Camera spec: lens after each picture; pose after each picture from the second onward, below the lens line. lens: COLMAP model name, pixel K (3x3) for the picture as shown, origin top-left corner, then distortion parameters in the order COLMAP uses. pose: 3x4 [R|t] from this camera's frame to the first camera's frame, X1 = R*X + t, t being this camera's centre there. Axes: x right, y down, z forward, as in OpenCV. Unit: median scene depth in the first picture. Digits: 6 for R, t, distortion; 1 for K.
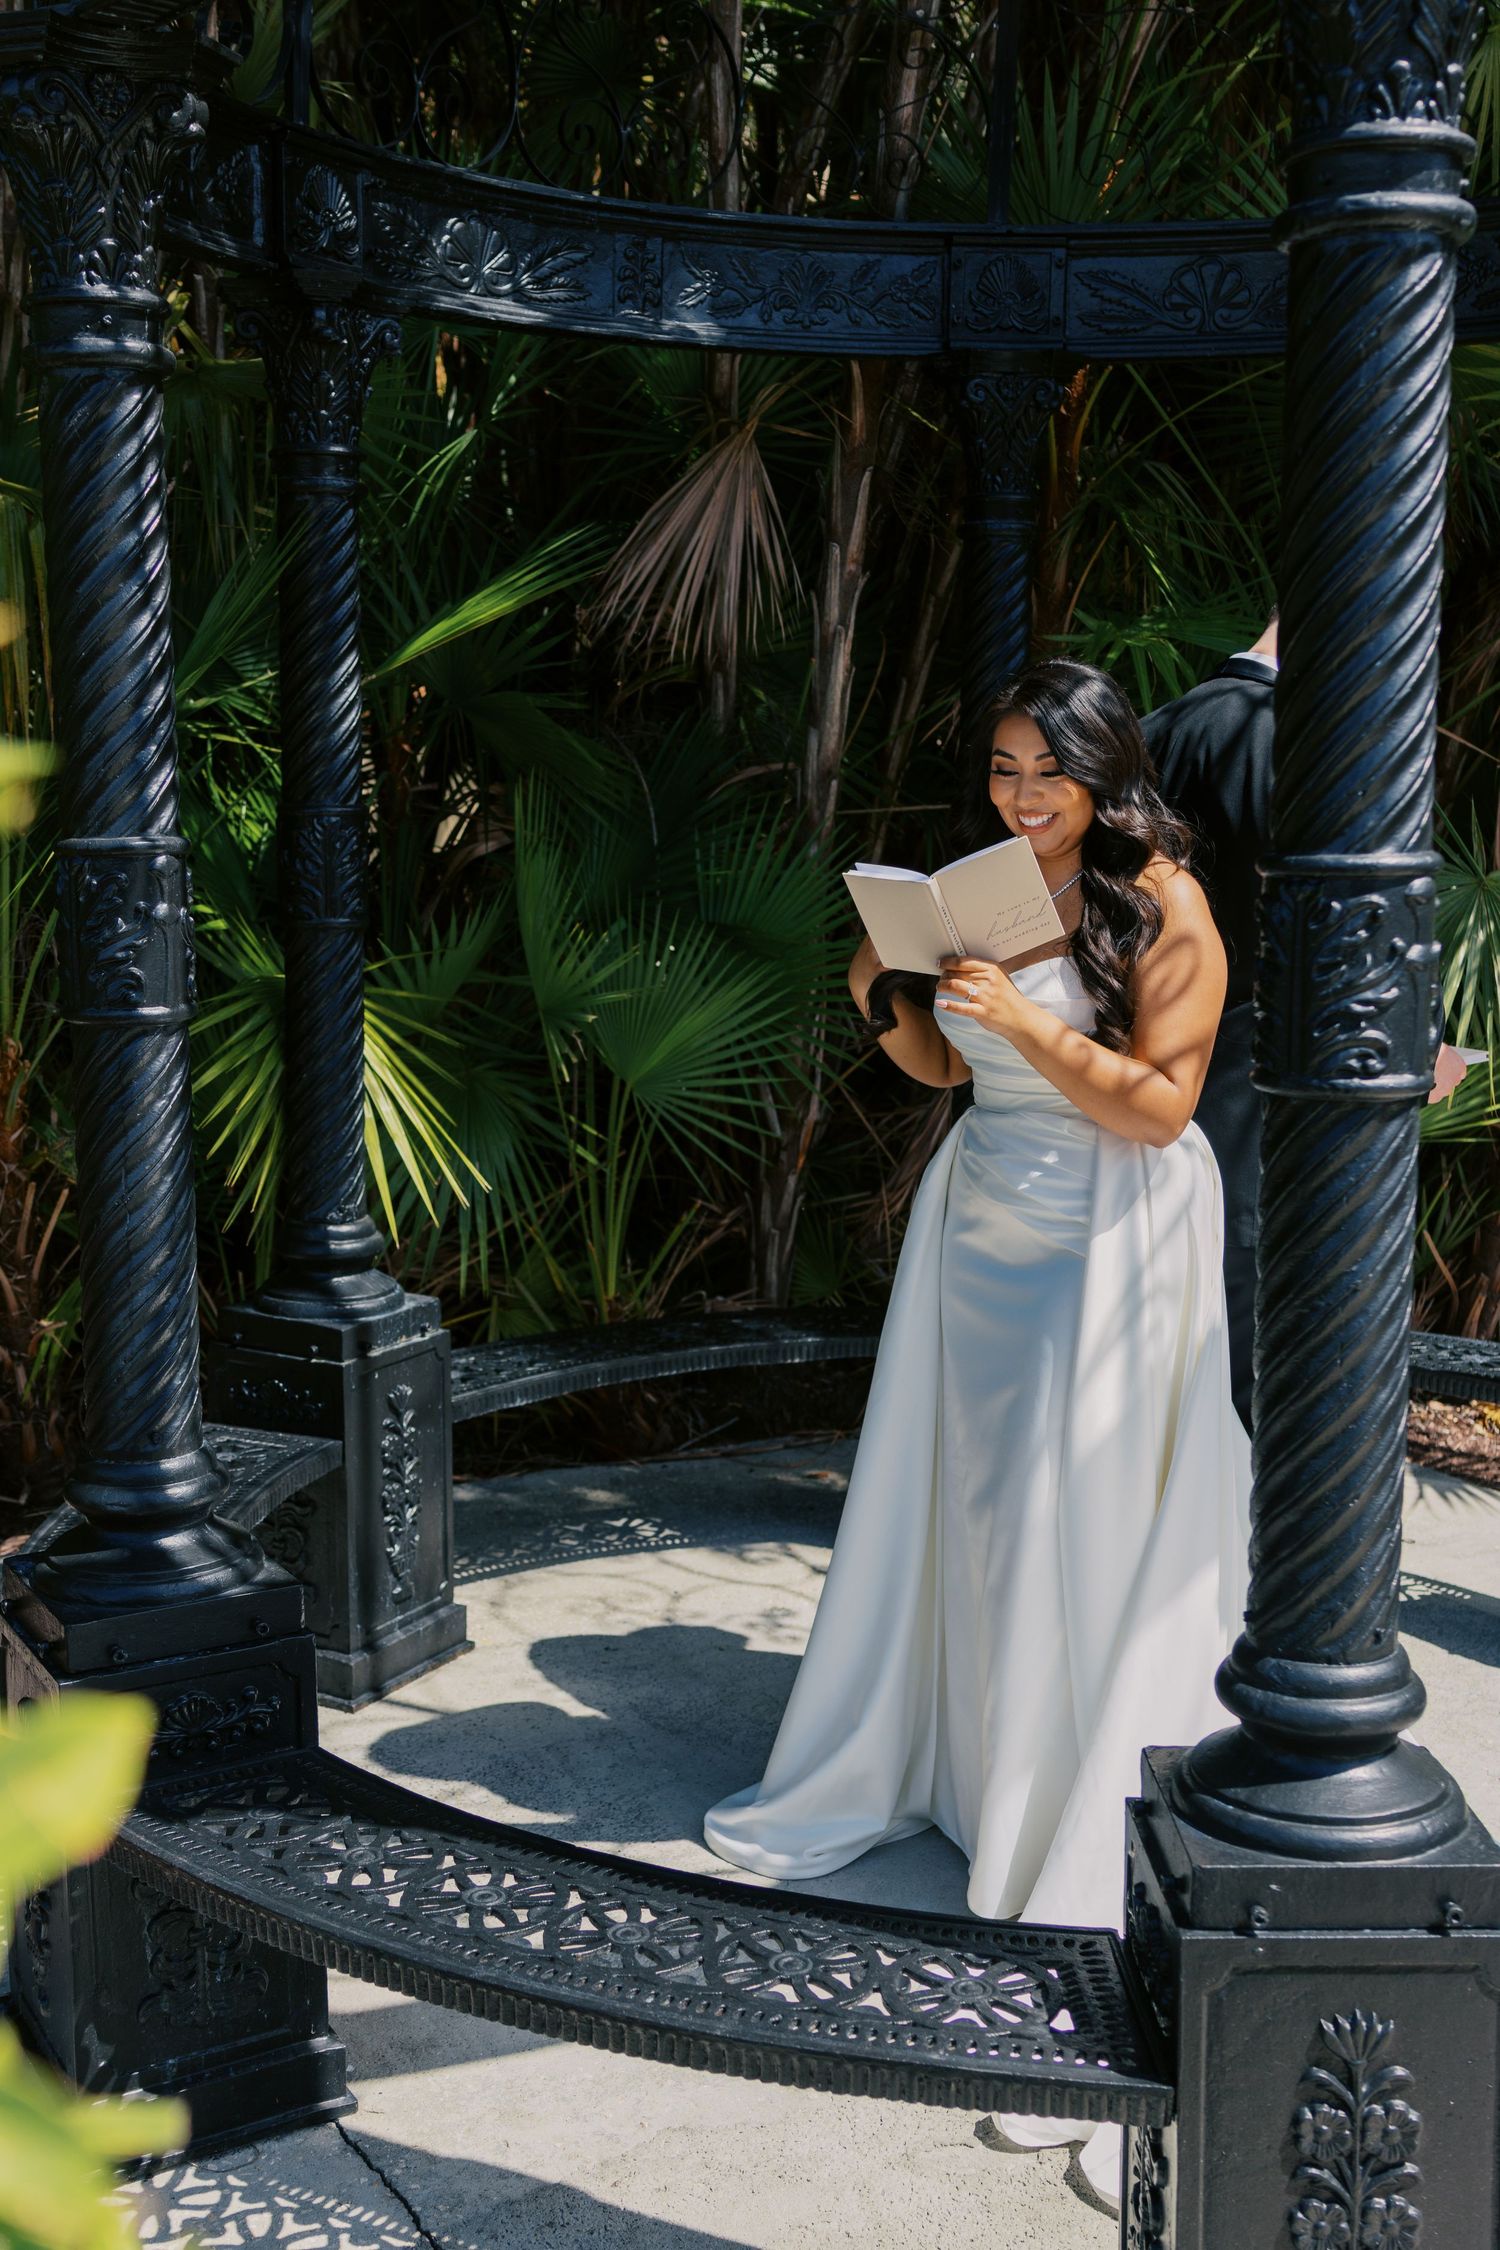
lens RADIAL K [[2470.1, 0, 750.0], [0, 2470.1, 1125.0], [0, 0, 1]] dist [0.018321, 0.007829]
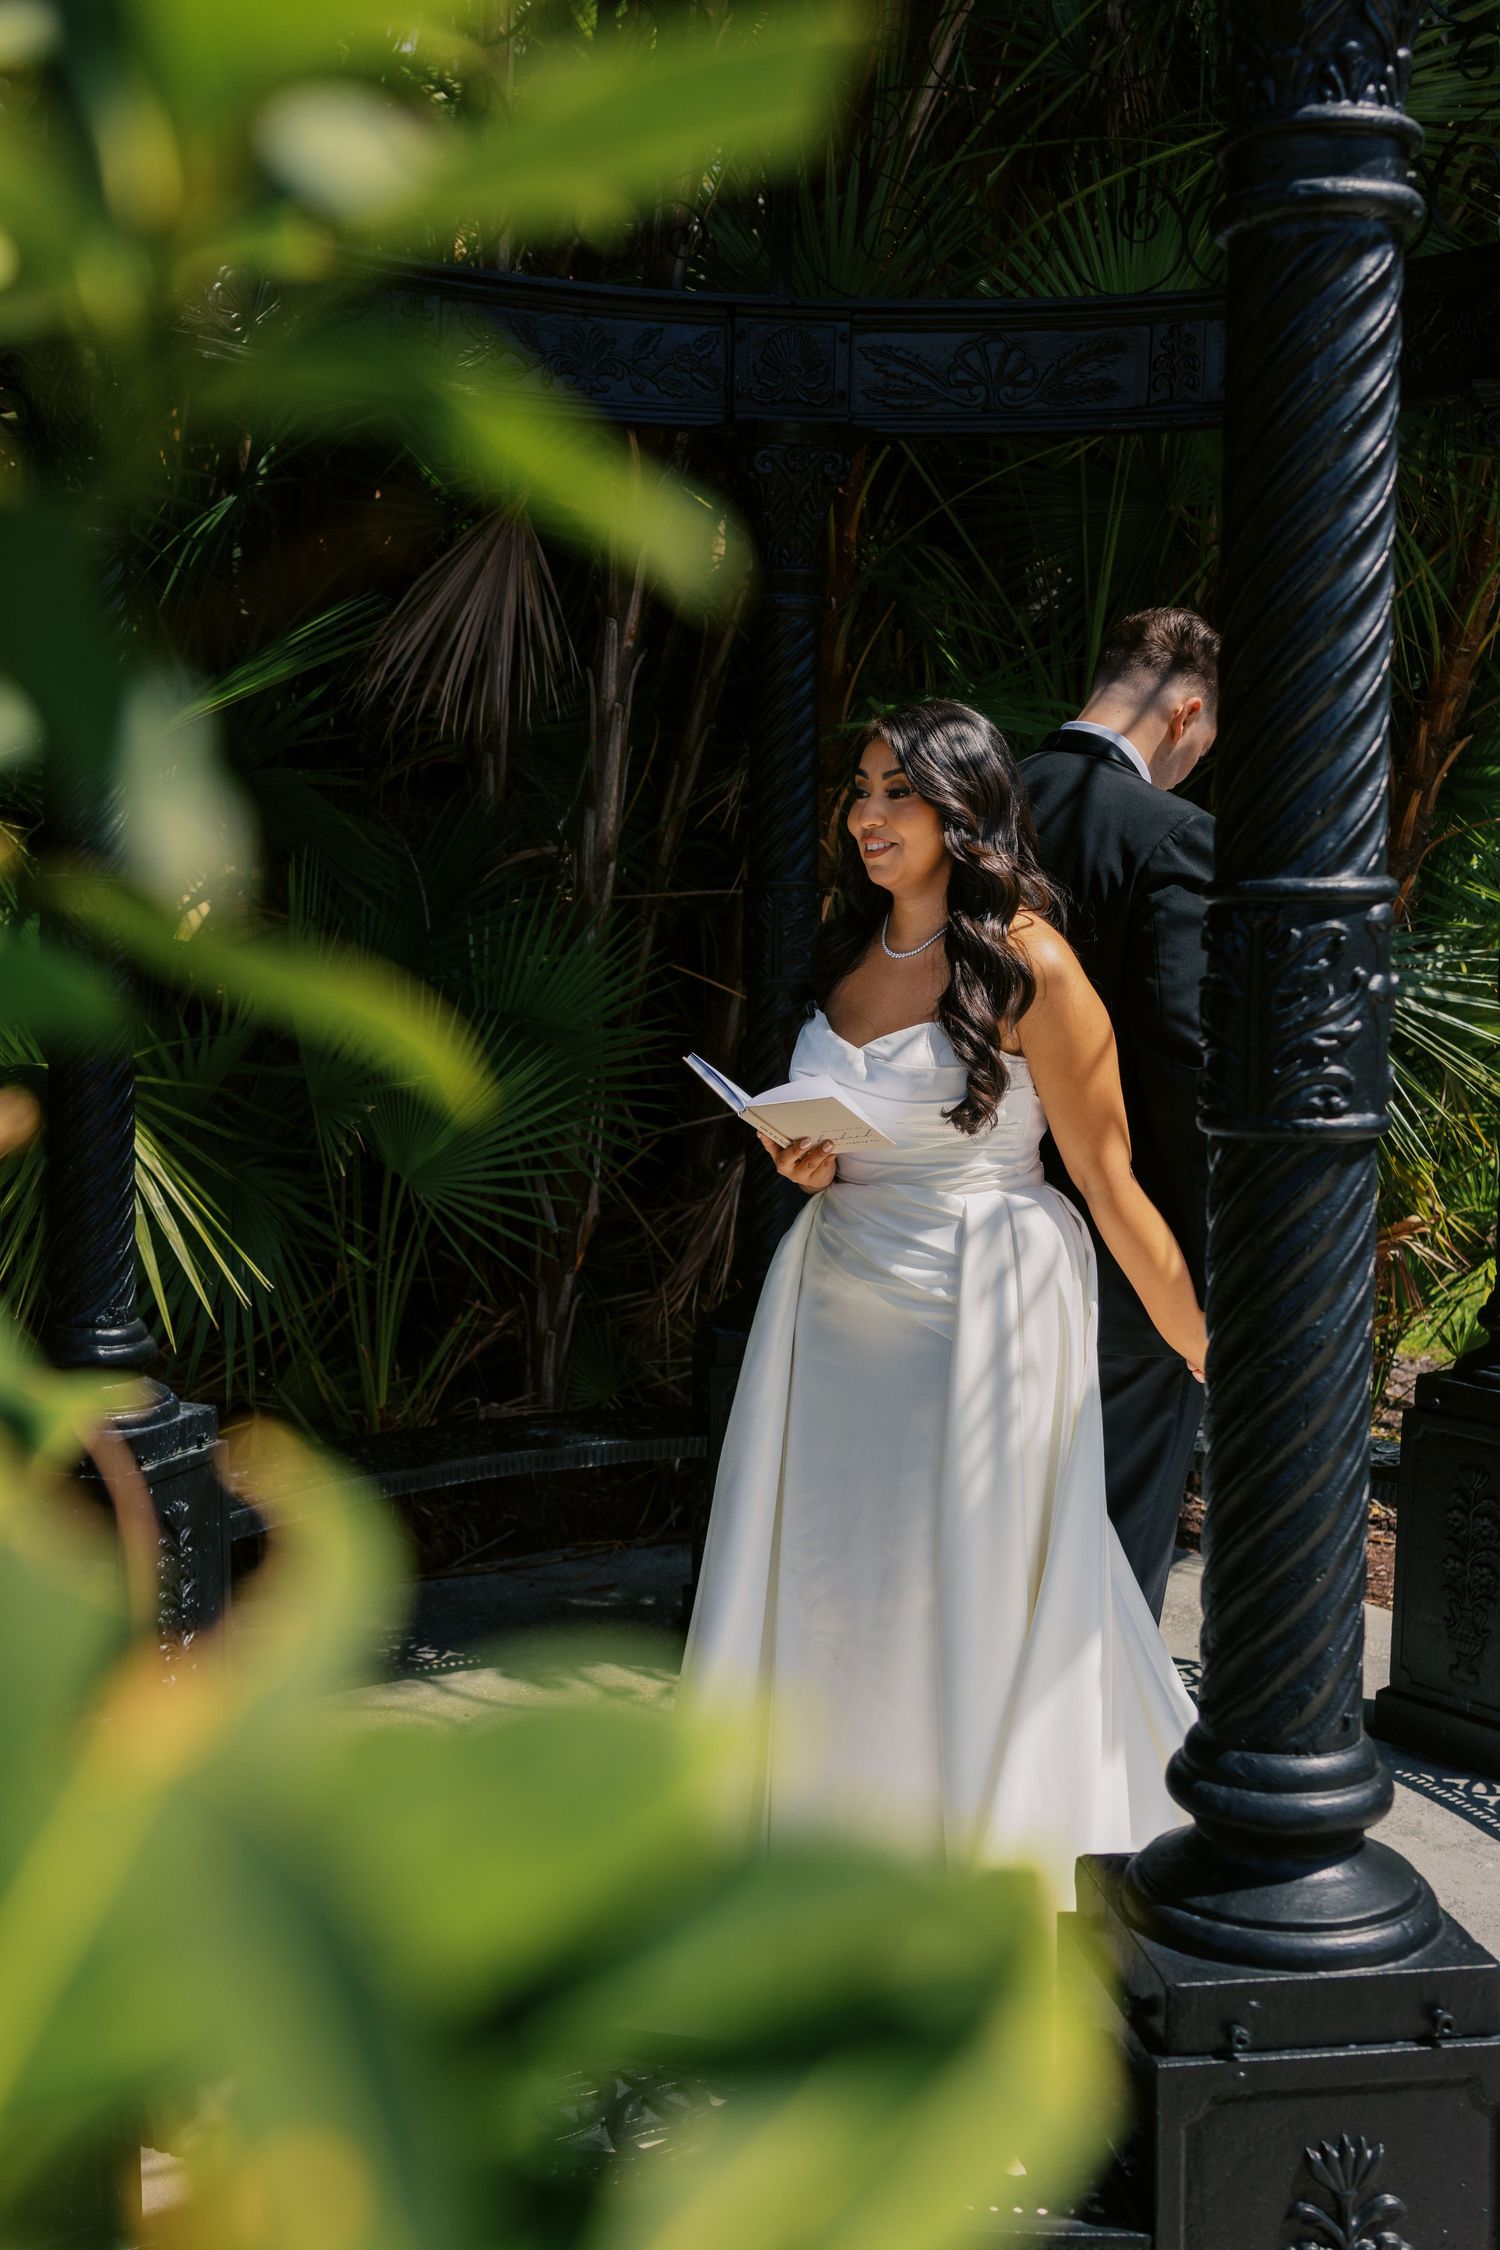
lens RADIAL K [[2470.6, 0, 750.0], [0, 2470.6, 1125.0], [0, 0, 1]] dist [0.010714, 0.010216]
pose [[0.992585, -0.011562, 0.121005, -0.077719], [0.017289, 0.998774, -0.046386, 0.022550], [-0.120320, 0.048134, 0.991568, 0.098819]]
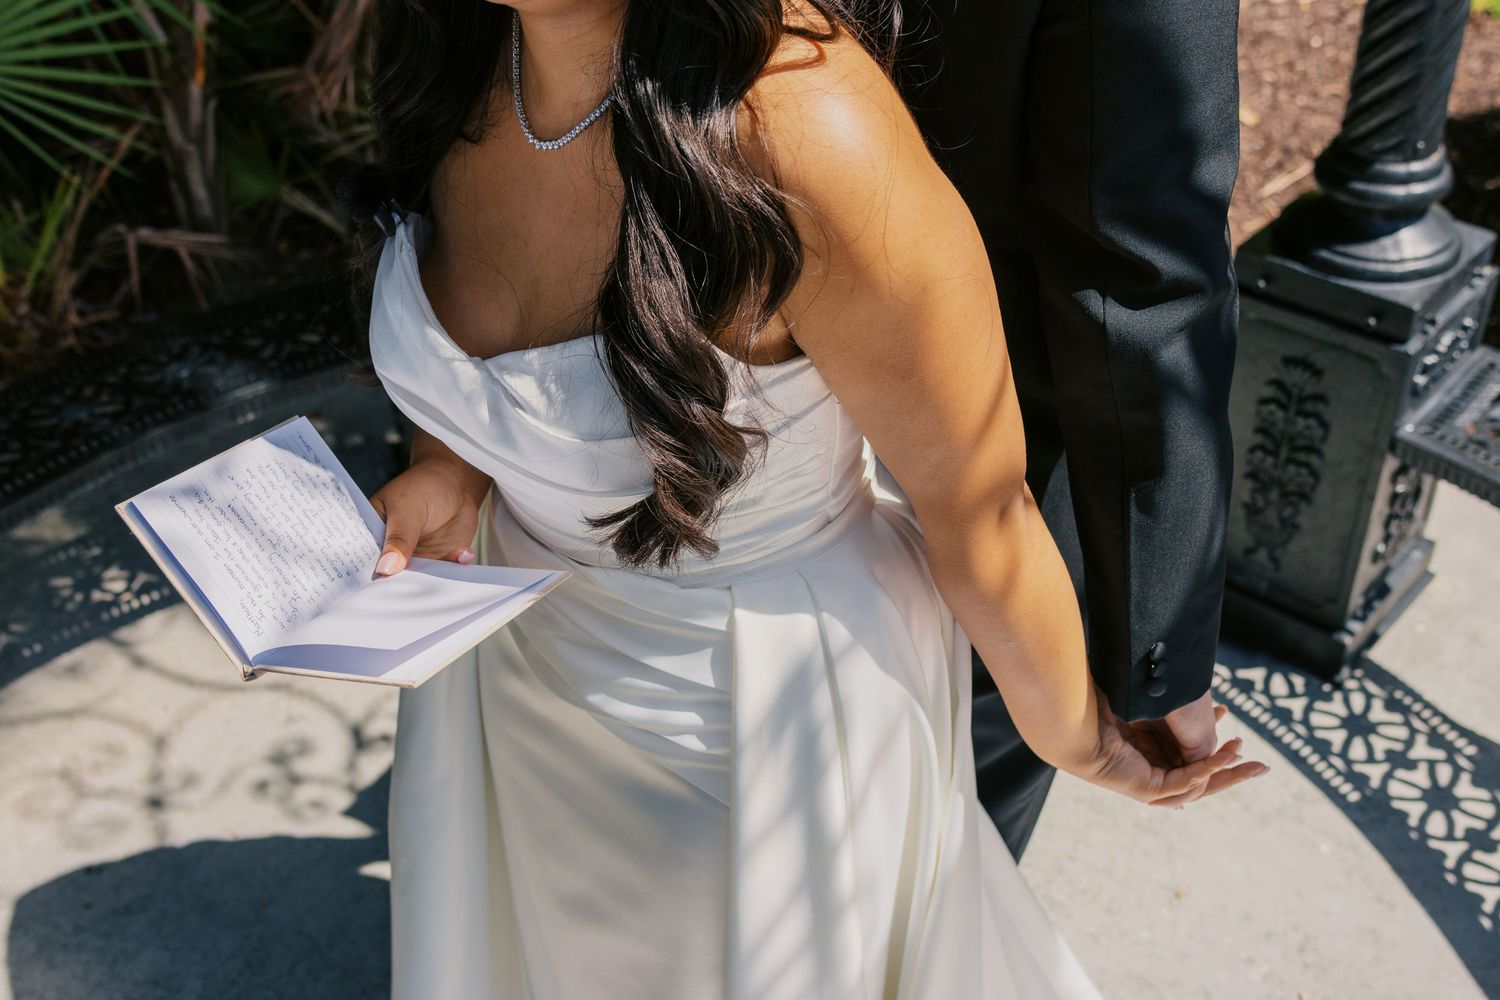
lens RADIAL K [[1647.1, 0, 750.0], [0, 1647.1, 500.0], [0, 0, 1]] dist [0.010714, 0.010216]
pose [[0.955675, -0.218474, 0.197370, 0.148143], [0.093734, 0.861245, 0.499470, -0.308045], [-0.279106, -0.458830, 0.843549, 1.170270]]
